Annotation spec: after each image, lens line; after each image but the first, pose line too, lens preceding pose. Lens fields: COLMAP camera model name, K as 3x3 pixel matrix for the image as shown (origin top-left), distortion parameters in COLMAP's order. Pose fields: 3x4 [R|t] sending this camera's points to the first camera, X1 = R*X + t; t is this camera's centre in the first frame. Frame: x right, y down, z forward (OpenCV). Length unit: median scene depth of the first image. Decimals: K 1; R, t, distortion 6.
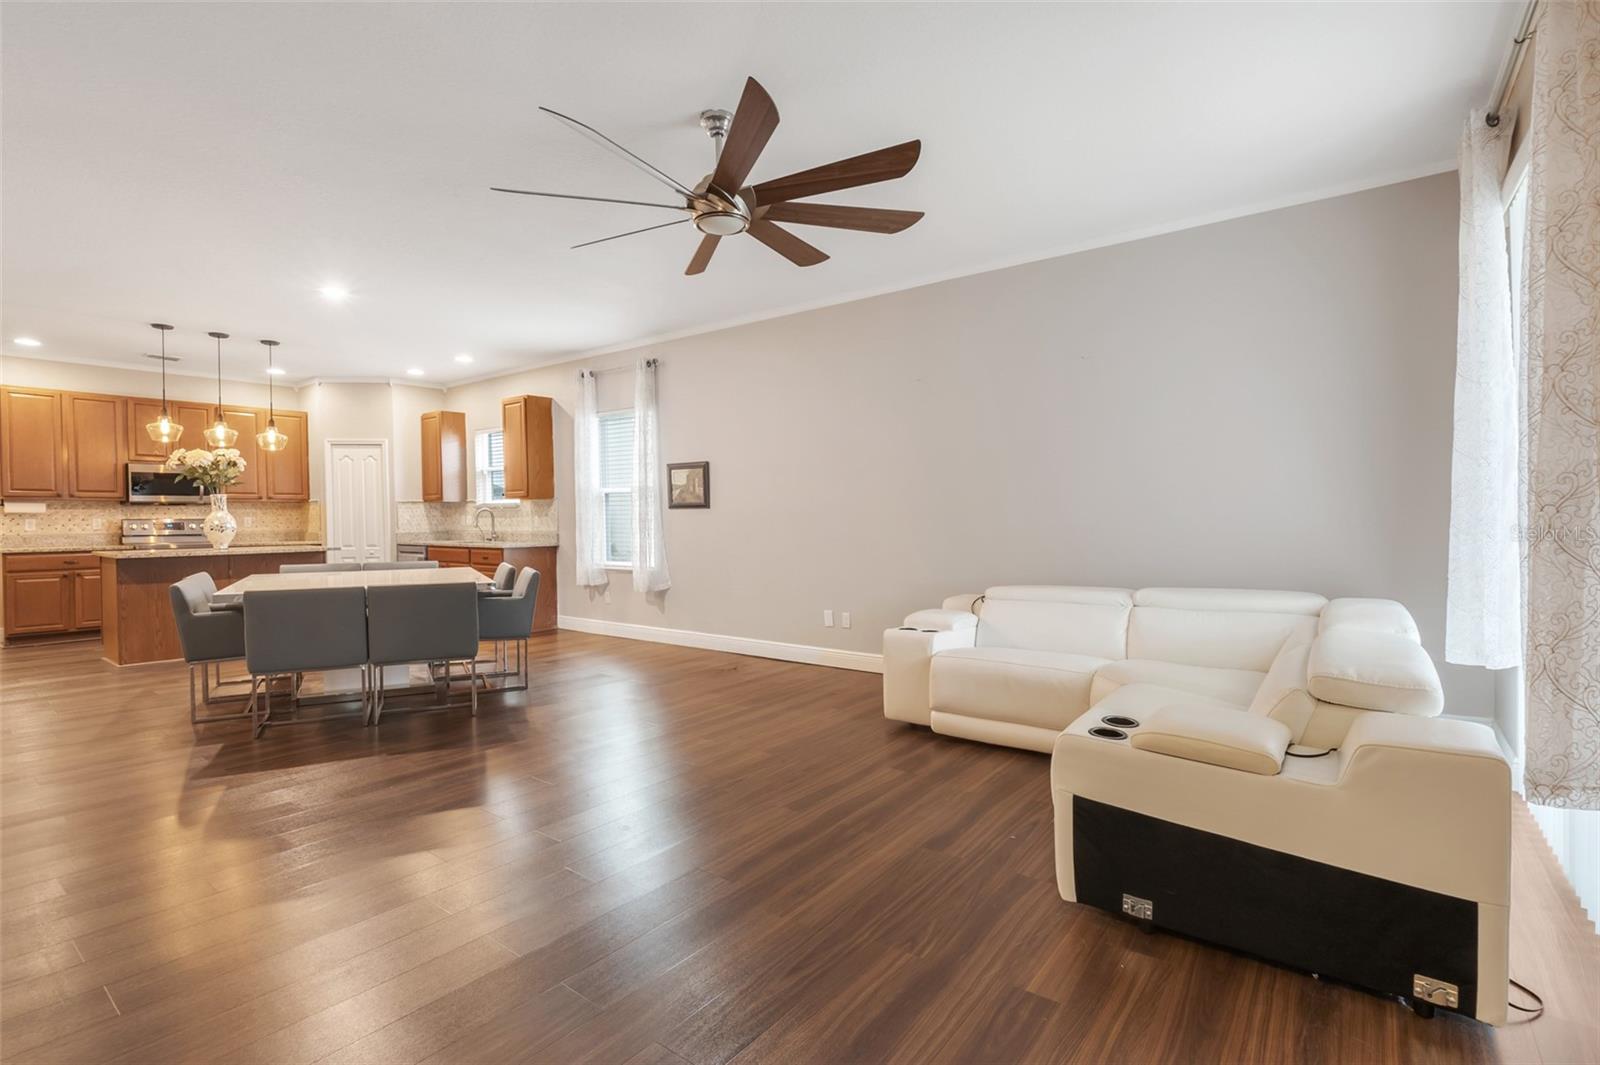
lens RADIAL K [[732.5, 0, 800.2], [0, 732.5, 534.2], [0, 0, 1]] dist [-0.027648, 0.000836]
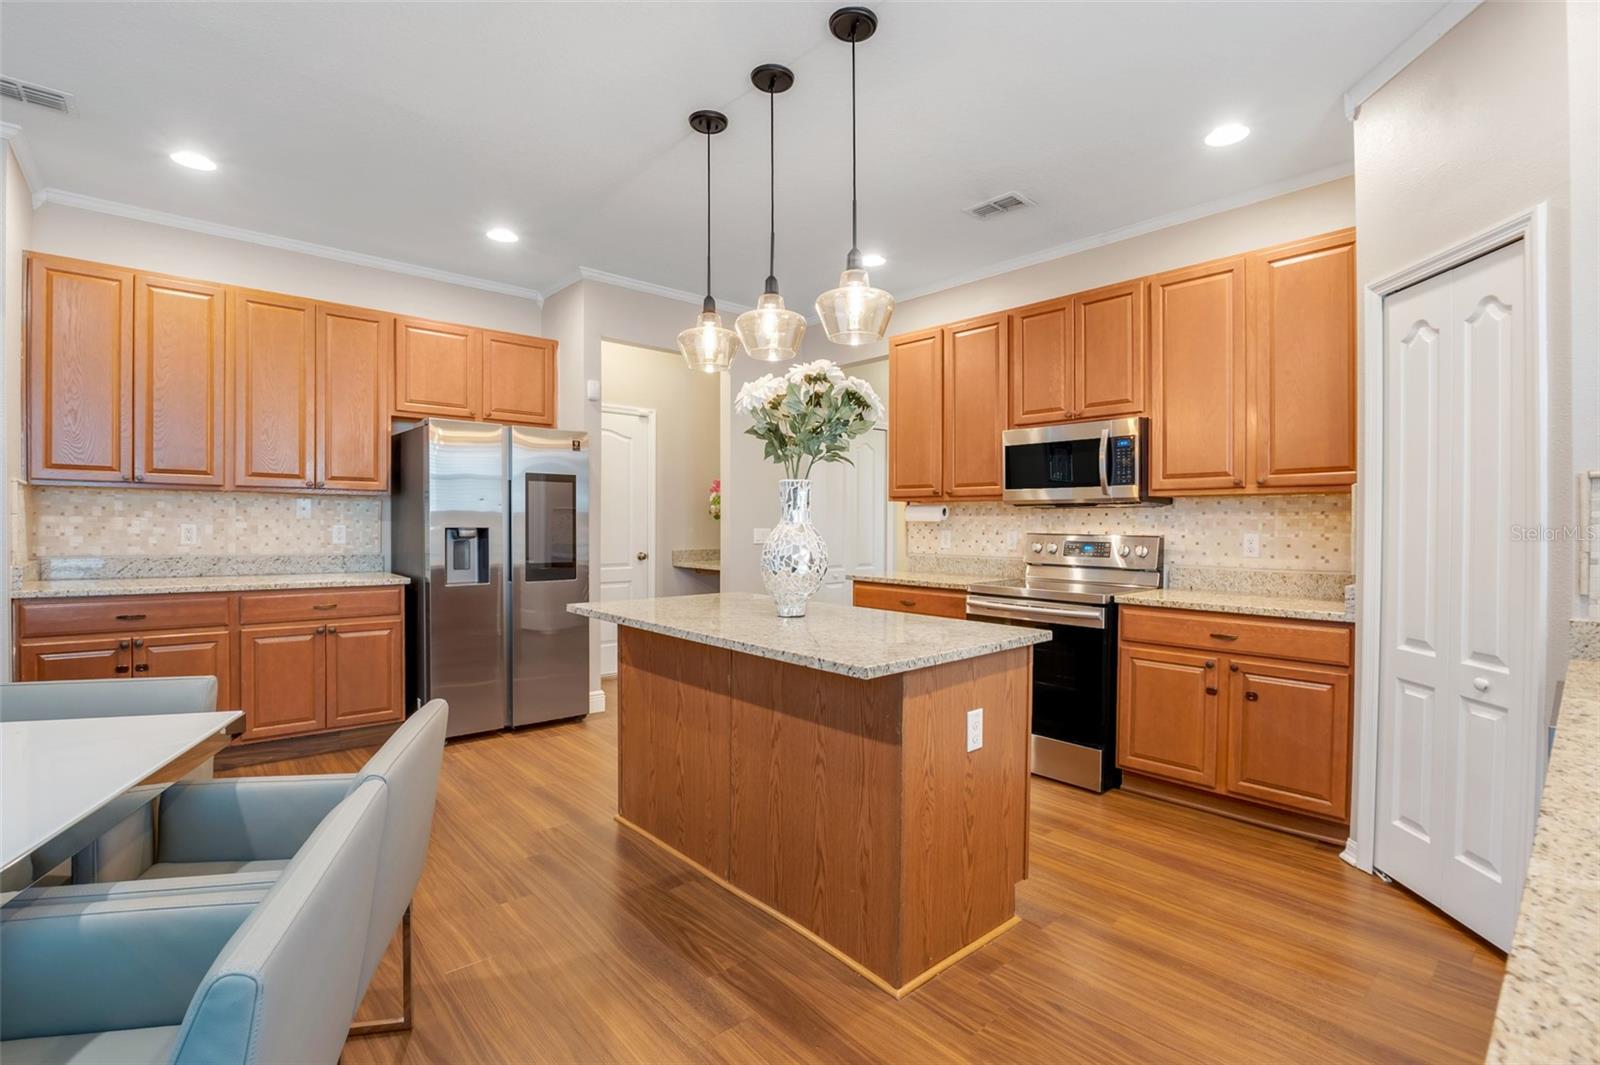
lens RADIAL K [[732.5, 0, 813.3], [0, 732.5, 534.9], [0, 0, 1]] dist [-0.027648, 0.000836]
pose [[-0.197814, 0.017601, -0.980082, -0.351649], [-0.031461, 0.999210, 0.024294, -0.028565], [0.979735, 0.035641, -0.197103, 0.952788]]
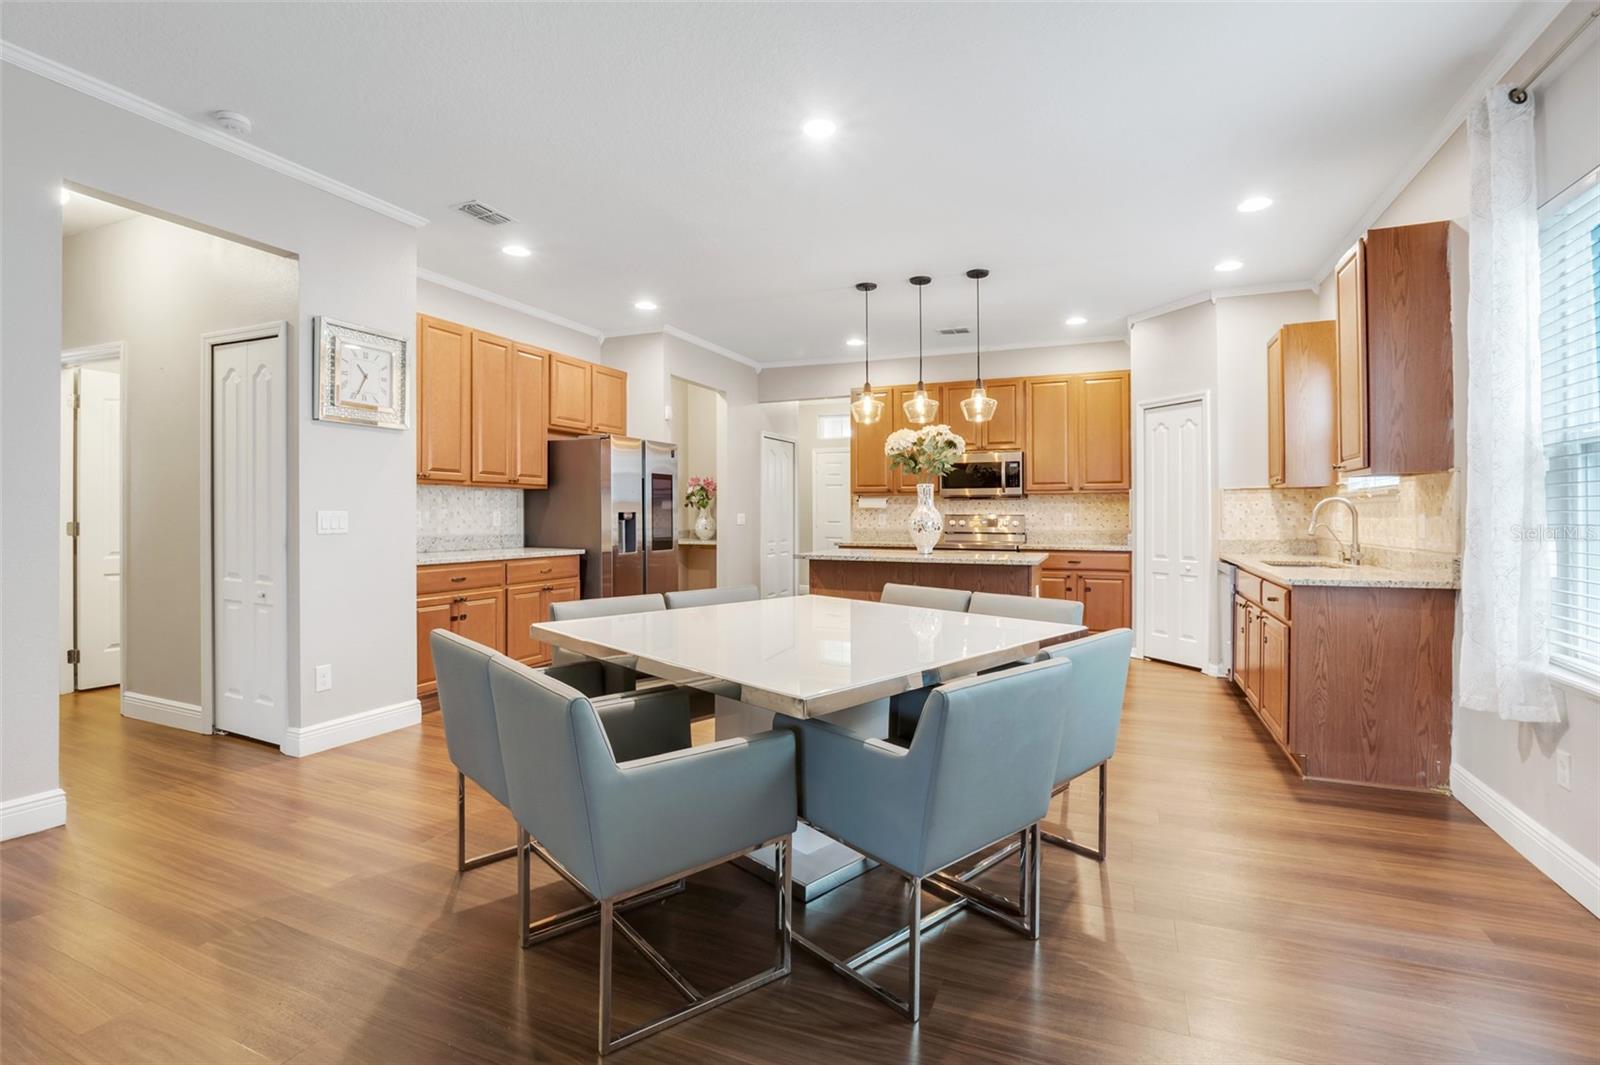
lens RADIAL K [[732.5, 0, 817.3], [0, 732.5, 526.3], [0, 0, 1]] dist [-0.027648, 0.000836]
pose [[0.244621, 0.020647, -0.969399, -0.044682], [-0.026820, 0.999535, 0.014521, -0.014858], [0.969248, 0.022447, 0.245061, 0.599461]]
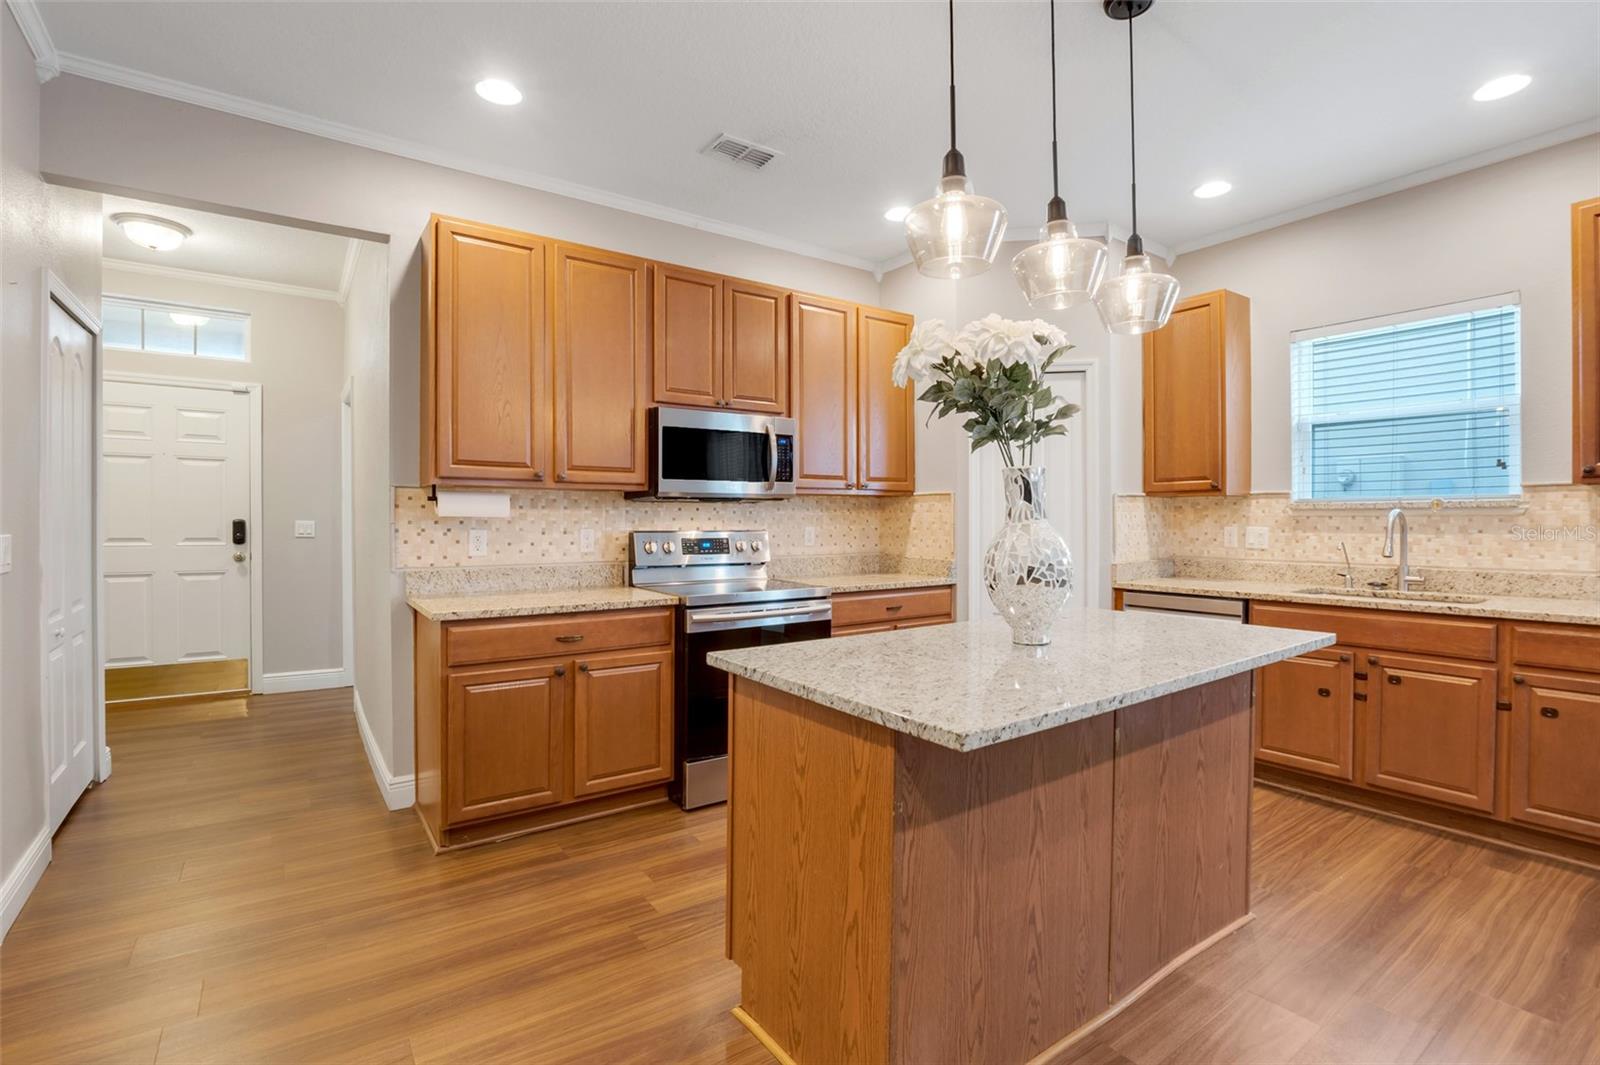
lens RADIAL K [[732.5, 0, 801.8], [0, 732.5, 528.4], [0, 0, 1]] dist [-0.027648, 0.000836]
pose [[0.948693, 0.007396, -0.316112, -0.694767], [-0.011082, 0.999890, -0.009863, -0.019419], [0.316004, 0.012860, 0.948671, 0.583214]]
